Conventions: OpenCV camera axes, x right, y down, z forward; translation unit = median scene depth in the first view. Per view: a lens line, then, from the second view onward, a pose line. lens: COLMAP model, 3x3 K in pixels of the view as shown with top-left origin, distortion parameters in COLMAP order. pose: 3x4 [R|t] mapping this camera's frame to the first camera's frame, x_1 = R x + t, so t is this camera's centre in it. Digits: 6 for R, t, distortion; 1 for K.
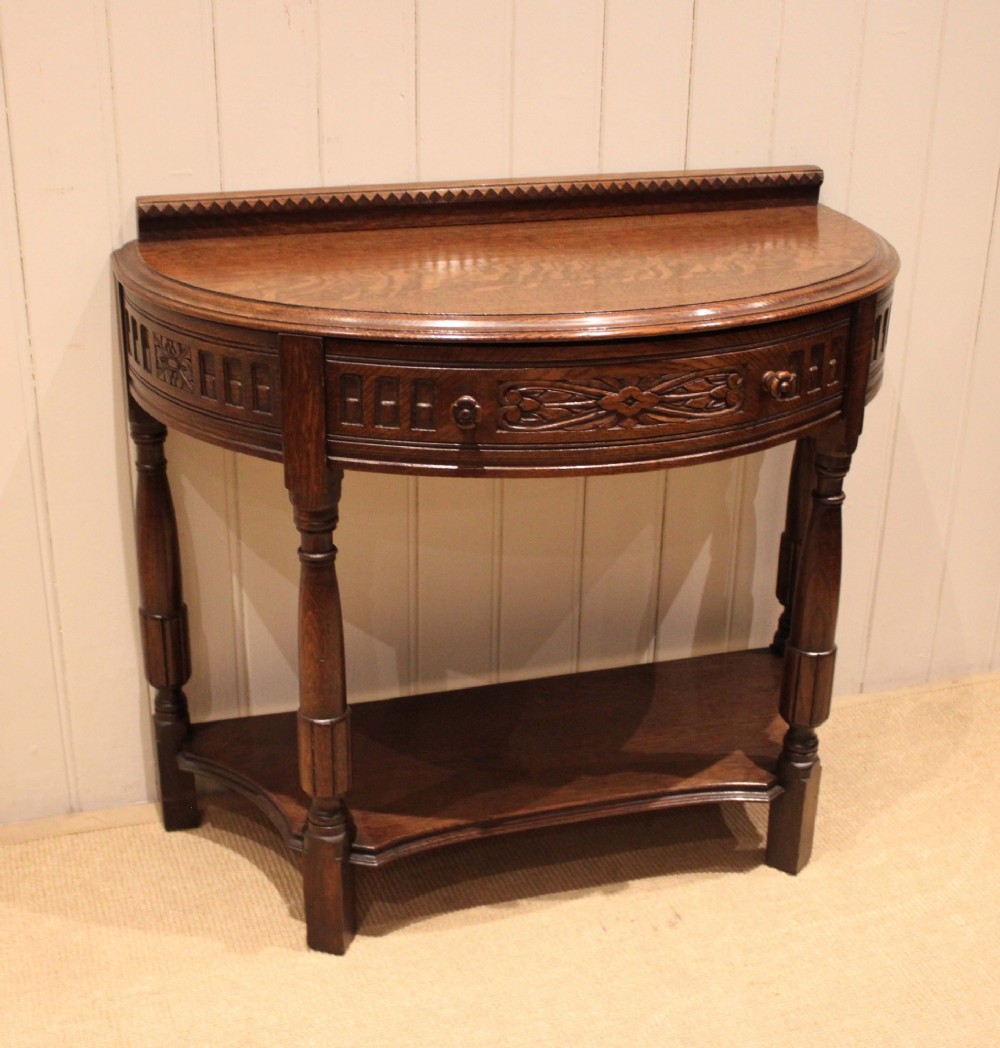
lens RADIAL K [[1598.3, 0, 427.3], [0, 1598.3, 553.7], [0, 0, 1]] dist [-0.103821, 0.000000]
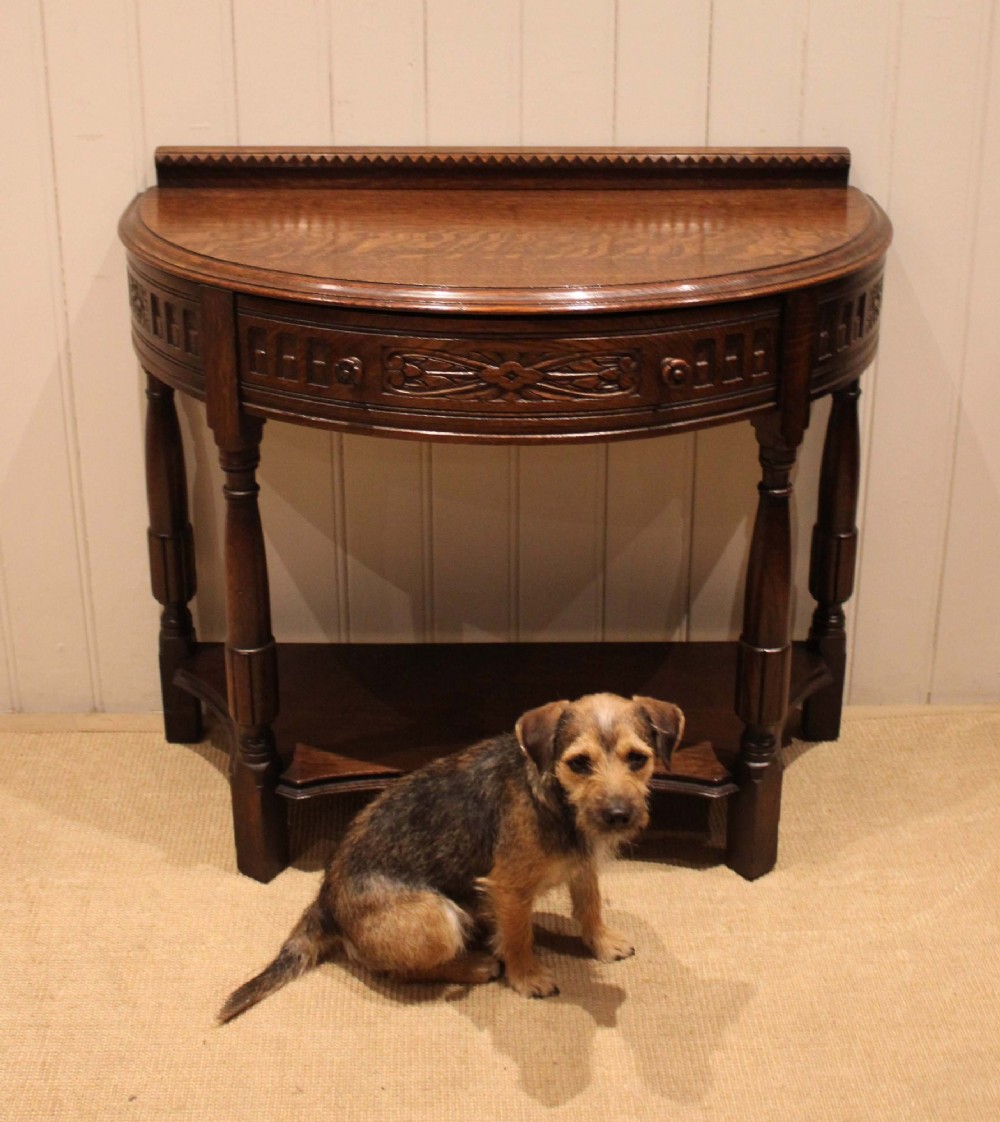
lens RADIAL K [[1714.9, 0, 450.9], [0, 1714.9, 329.0], [0, 0, 1]] dist [-0.096542, 0.000000]
pose [[0.963446, 0.082030, -0.255036, 0.310803], [-0.105322, 0.991293, -0.079034, -0.028645], [0.246332, 0.103006, 0.963696, -0.065602]]
